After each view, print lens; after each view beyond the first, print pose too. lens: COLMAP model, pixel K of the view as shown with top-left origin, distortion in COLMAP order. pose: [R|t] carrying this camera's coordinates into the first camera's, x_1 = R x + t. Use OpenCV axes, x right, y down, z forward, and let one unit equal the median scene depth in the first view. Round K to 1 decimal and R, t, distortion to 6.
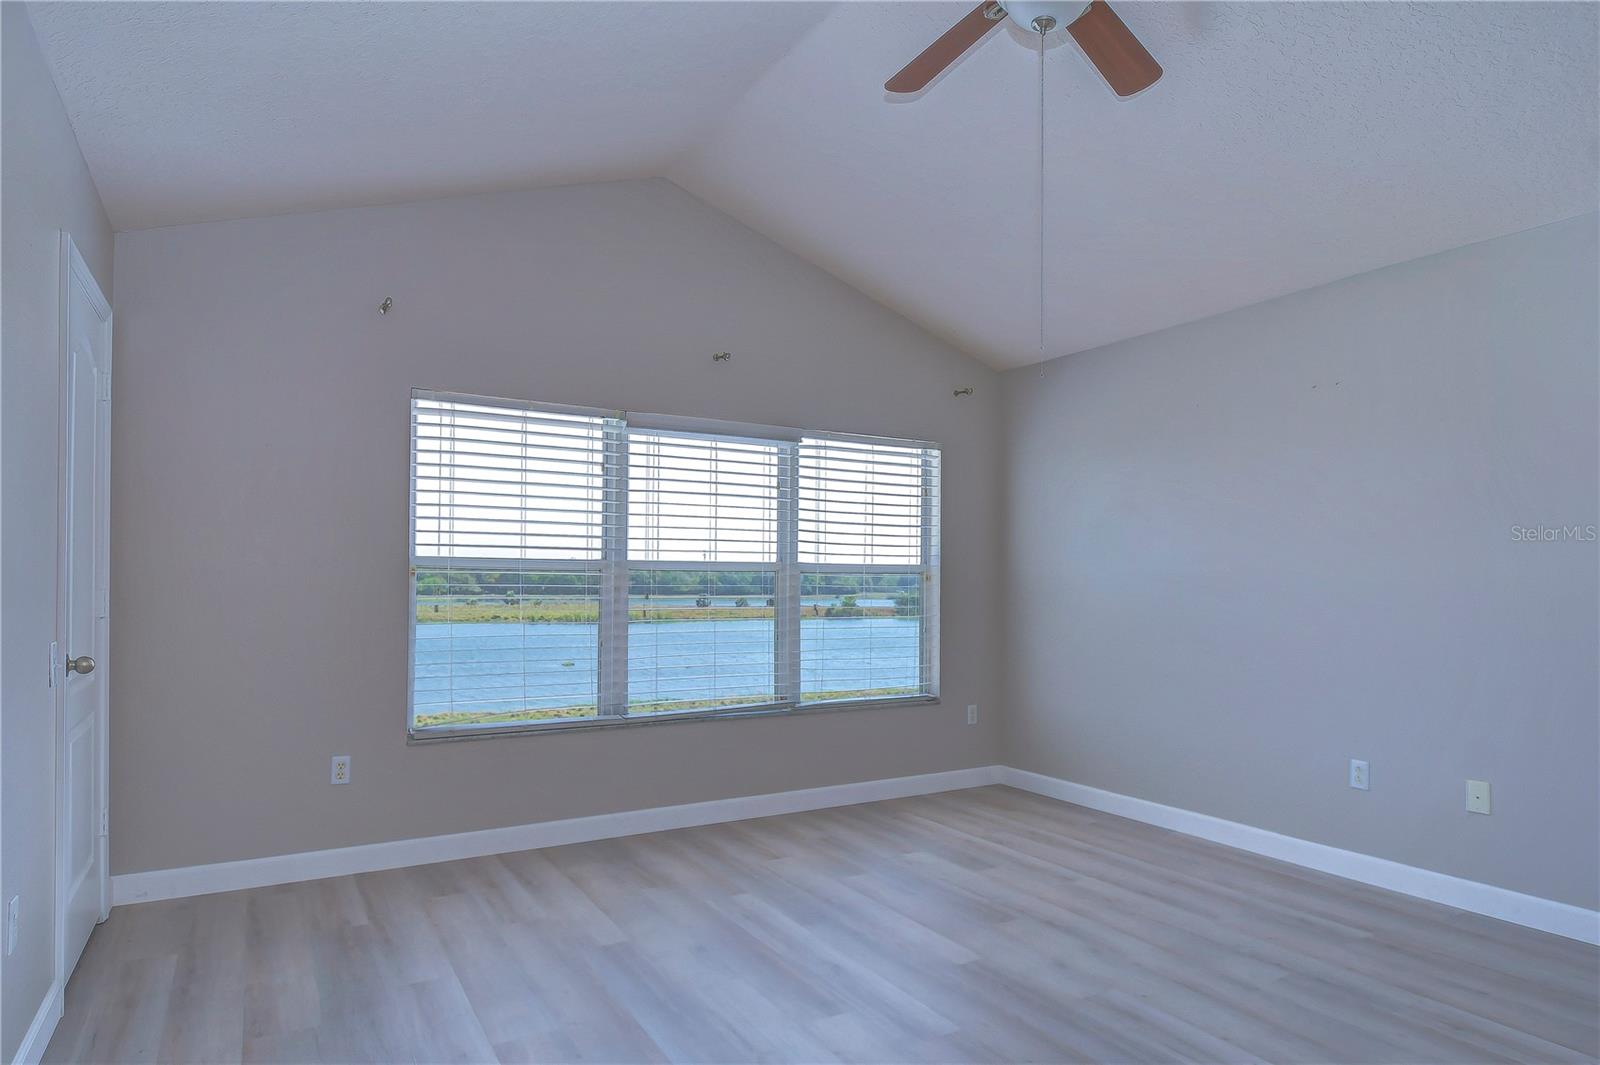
lens RADIAL K [[949.3, 0, 802.4], [0, 949.3, 530.4], [0, 0, 1]] dist [-0.003180, 0.000426]
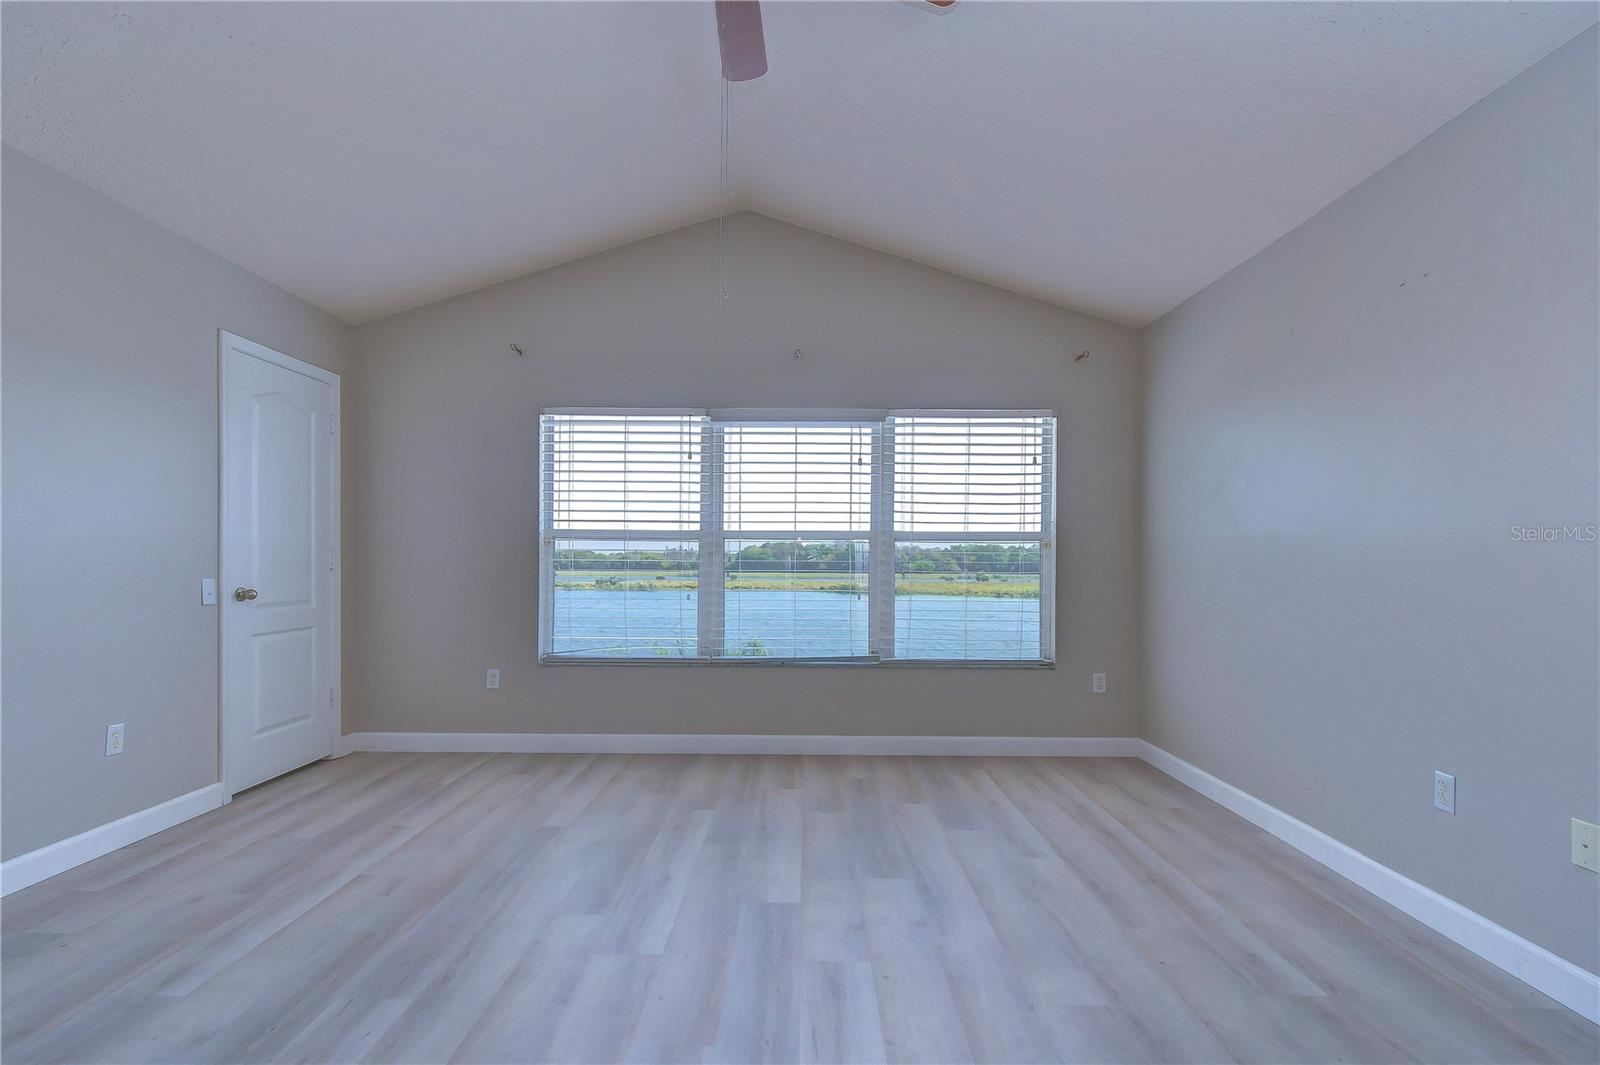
lens RADIAL K [[774.6, 0, 796.9], [0, 774.6, 544.2], [0, 0, 1]] dist [0.010770, -0.010107]
pose [[0.856517, -0.013542, -0.515942, 0.396414], [0.028653, 0.999362, 0.021337, 0.029050], [0.515323, -0.033059, 0.856358, 0.186100]]
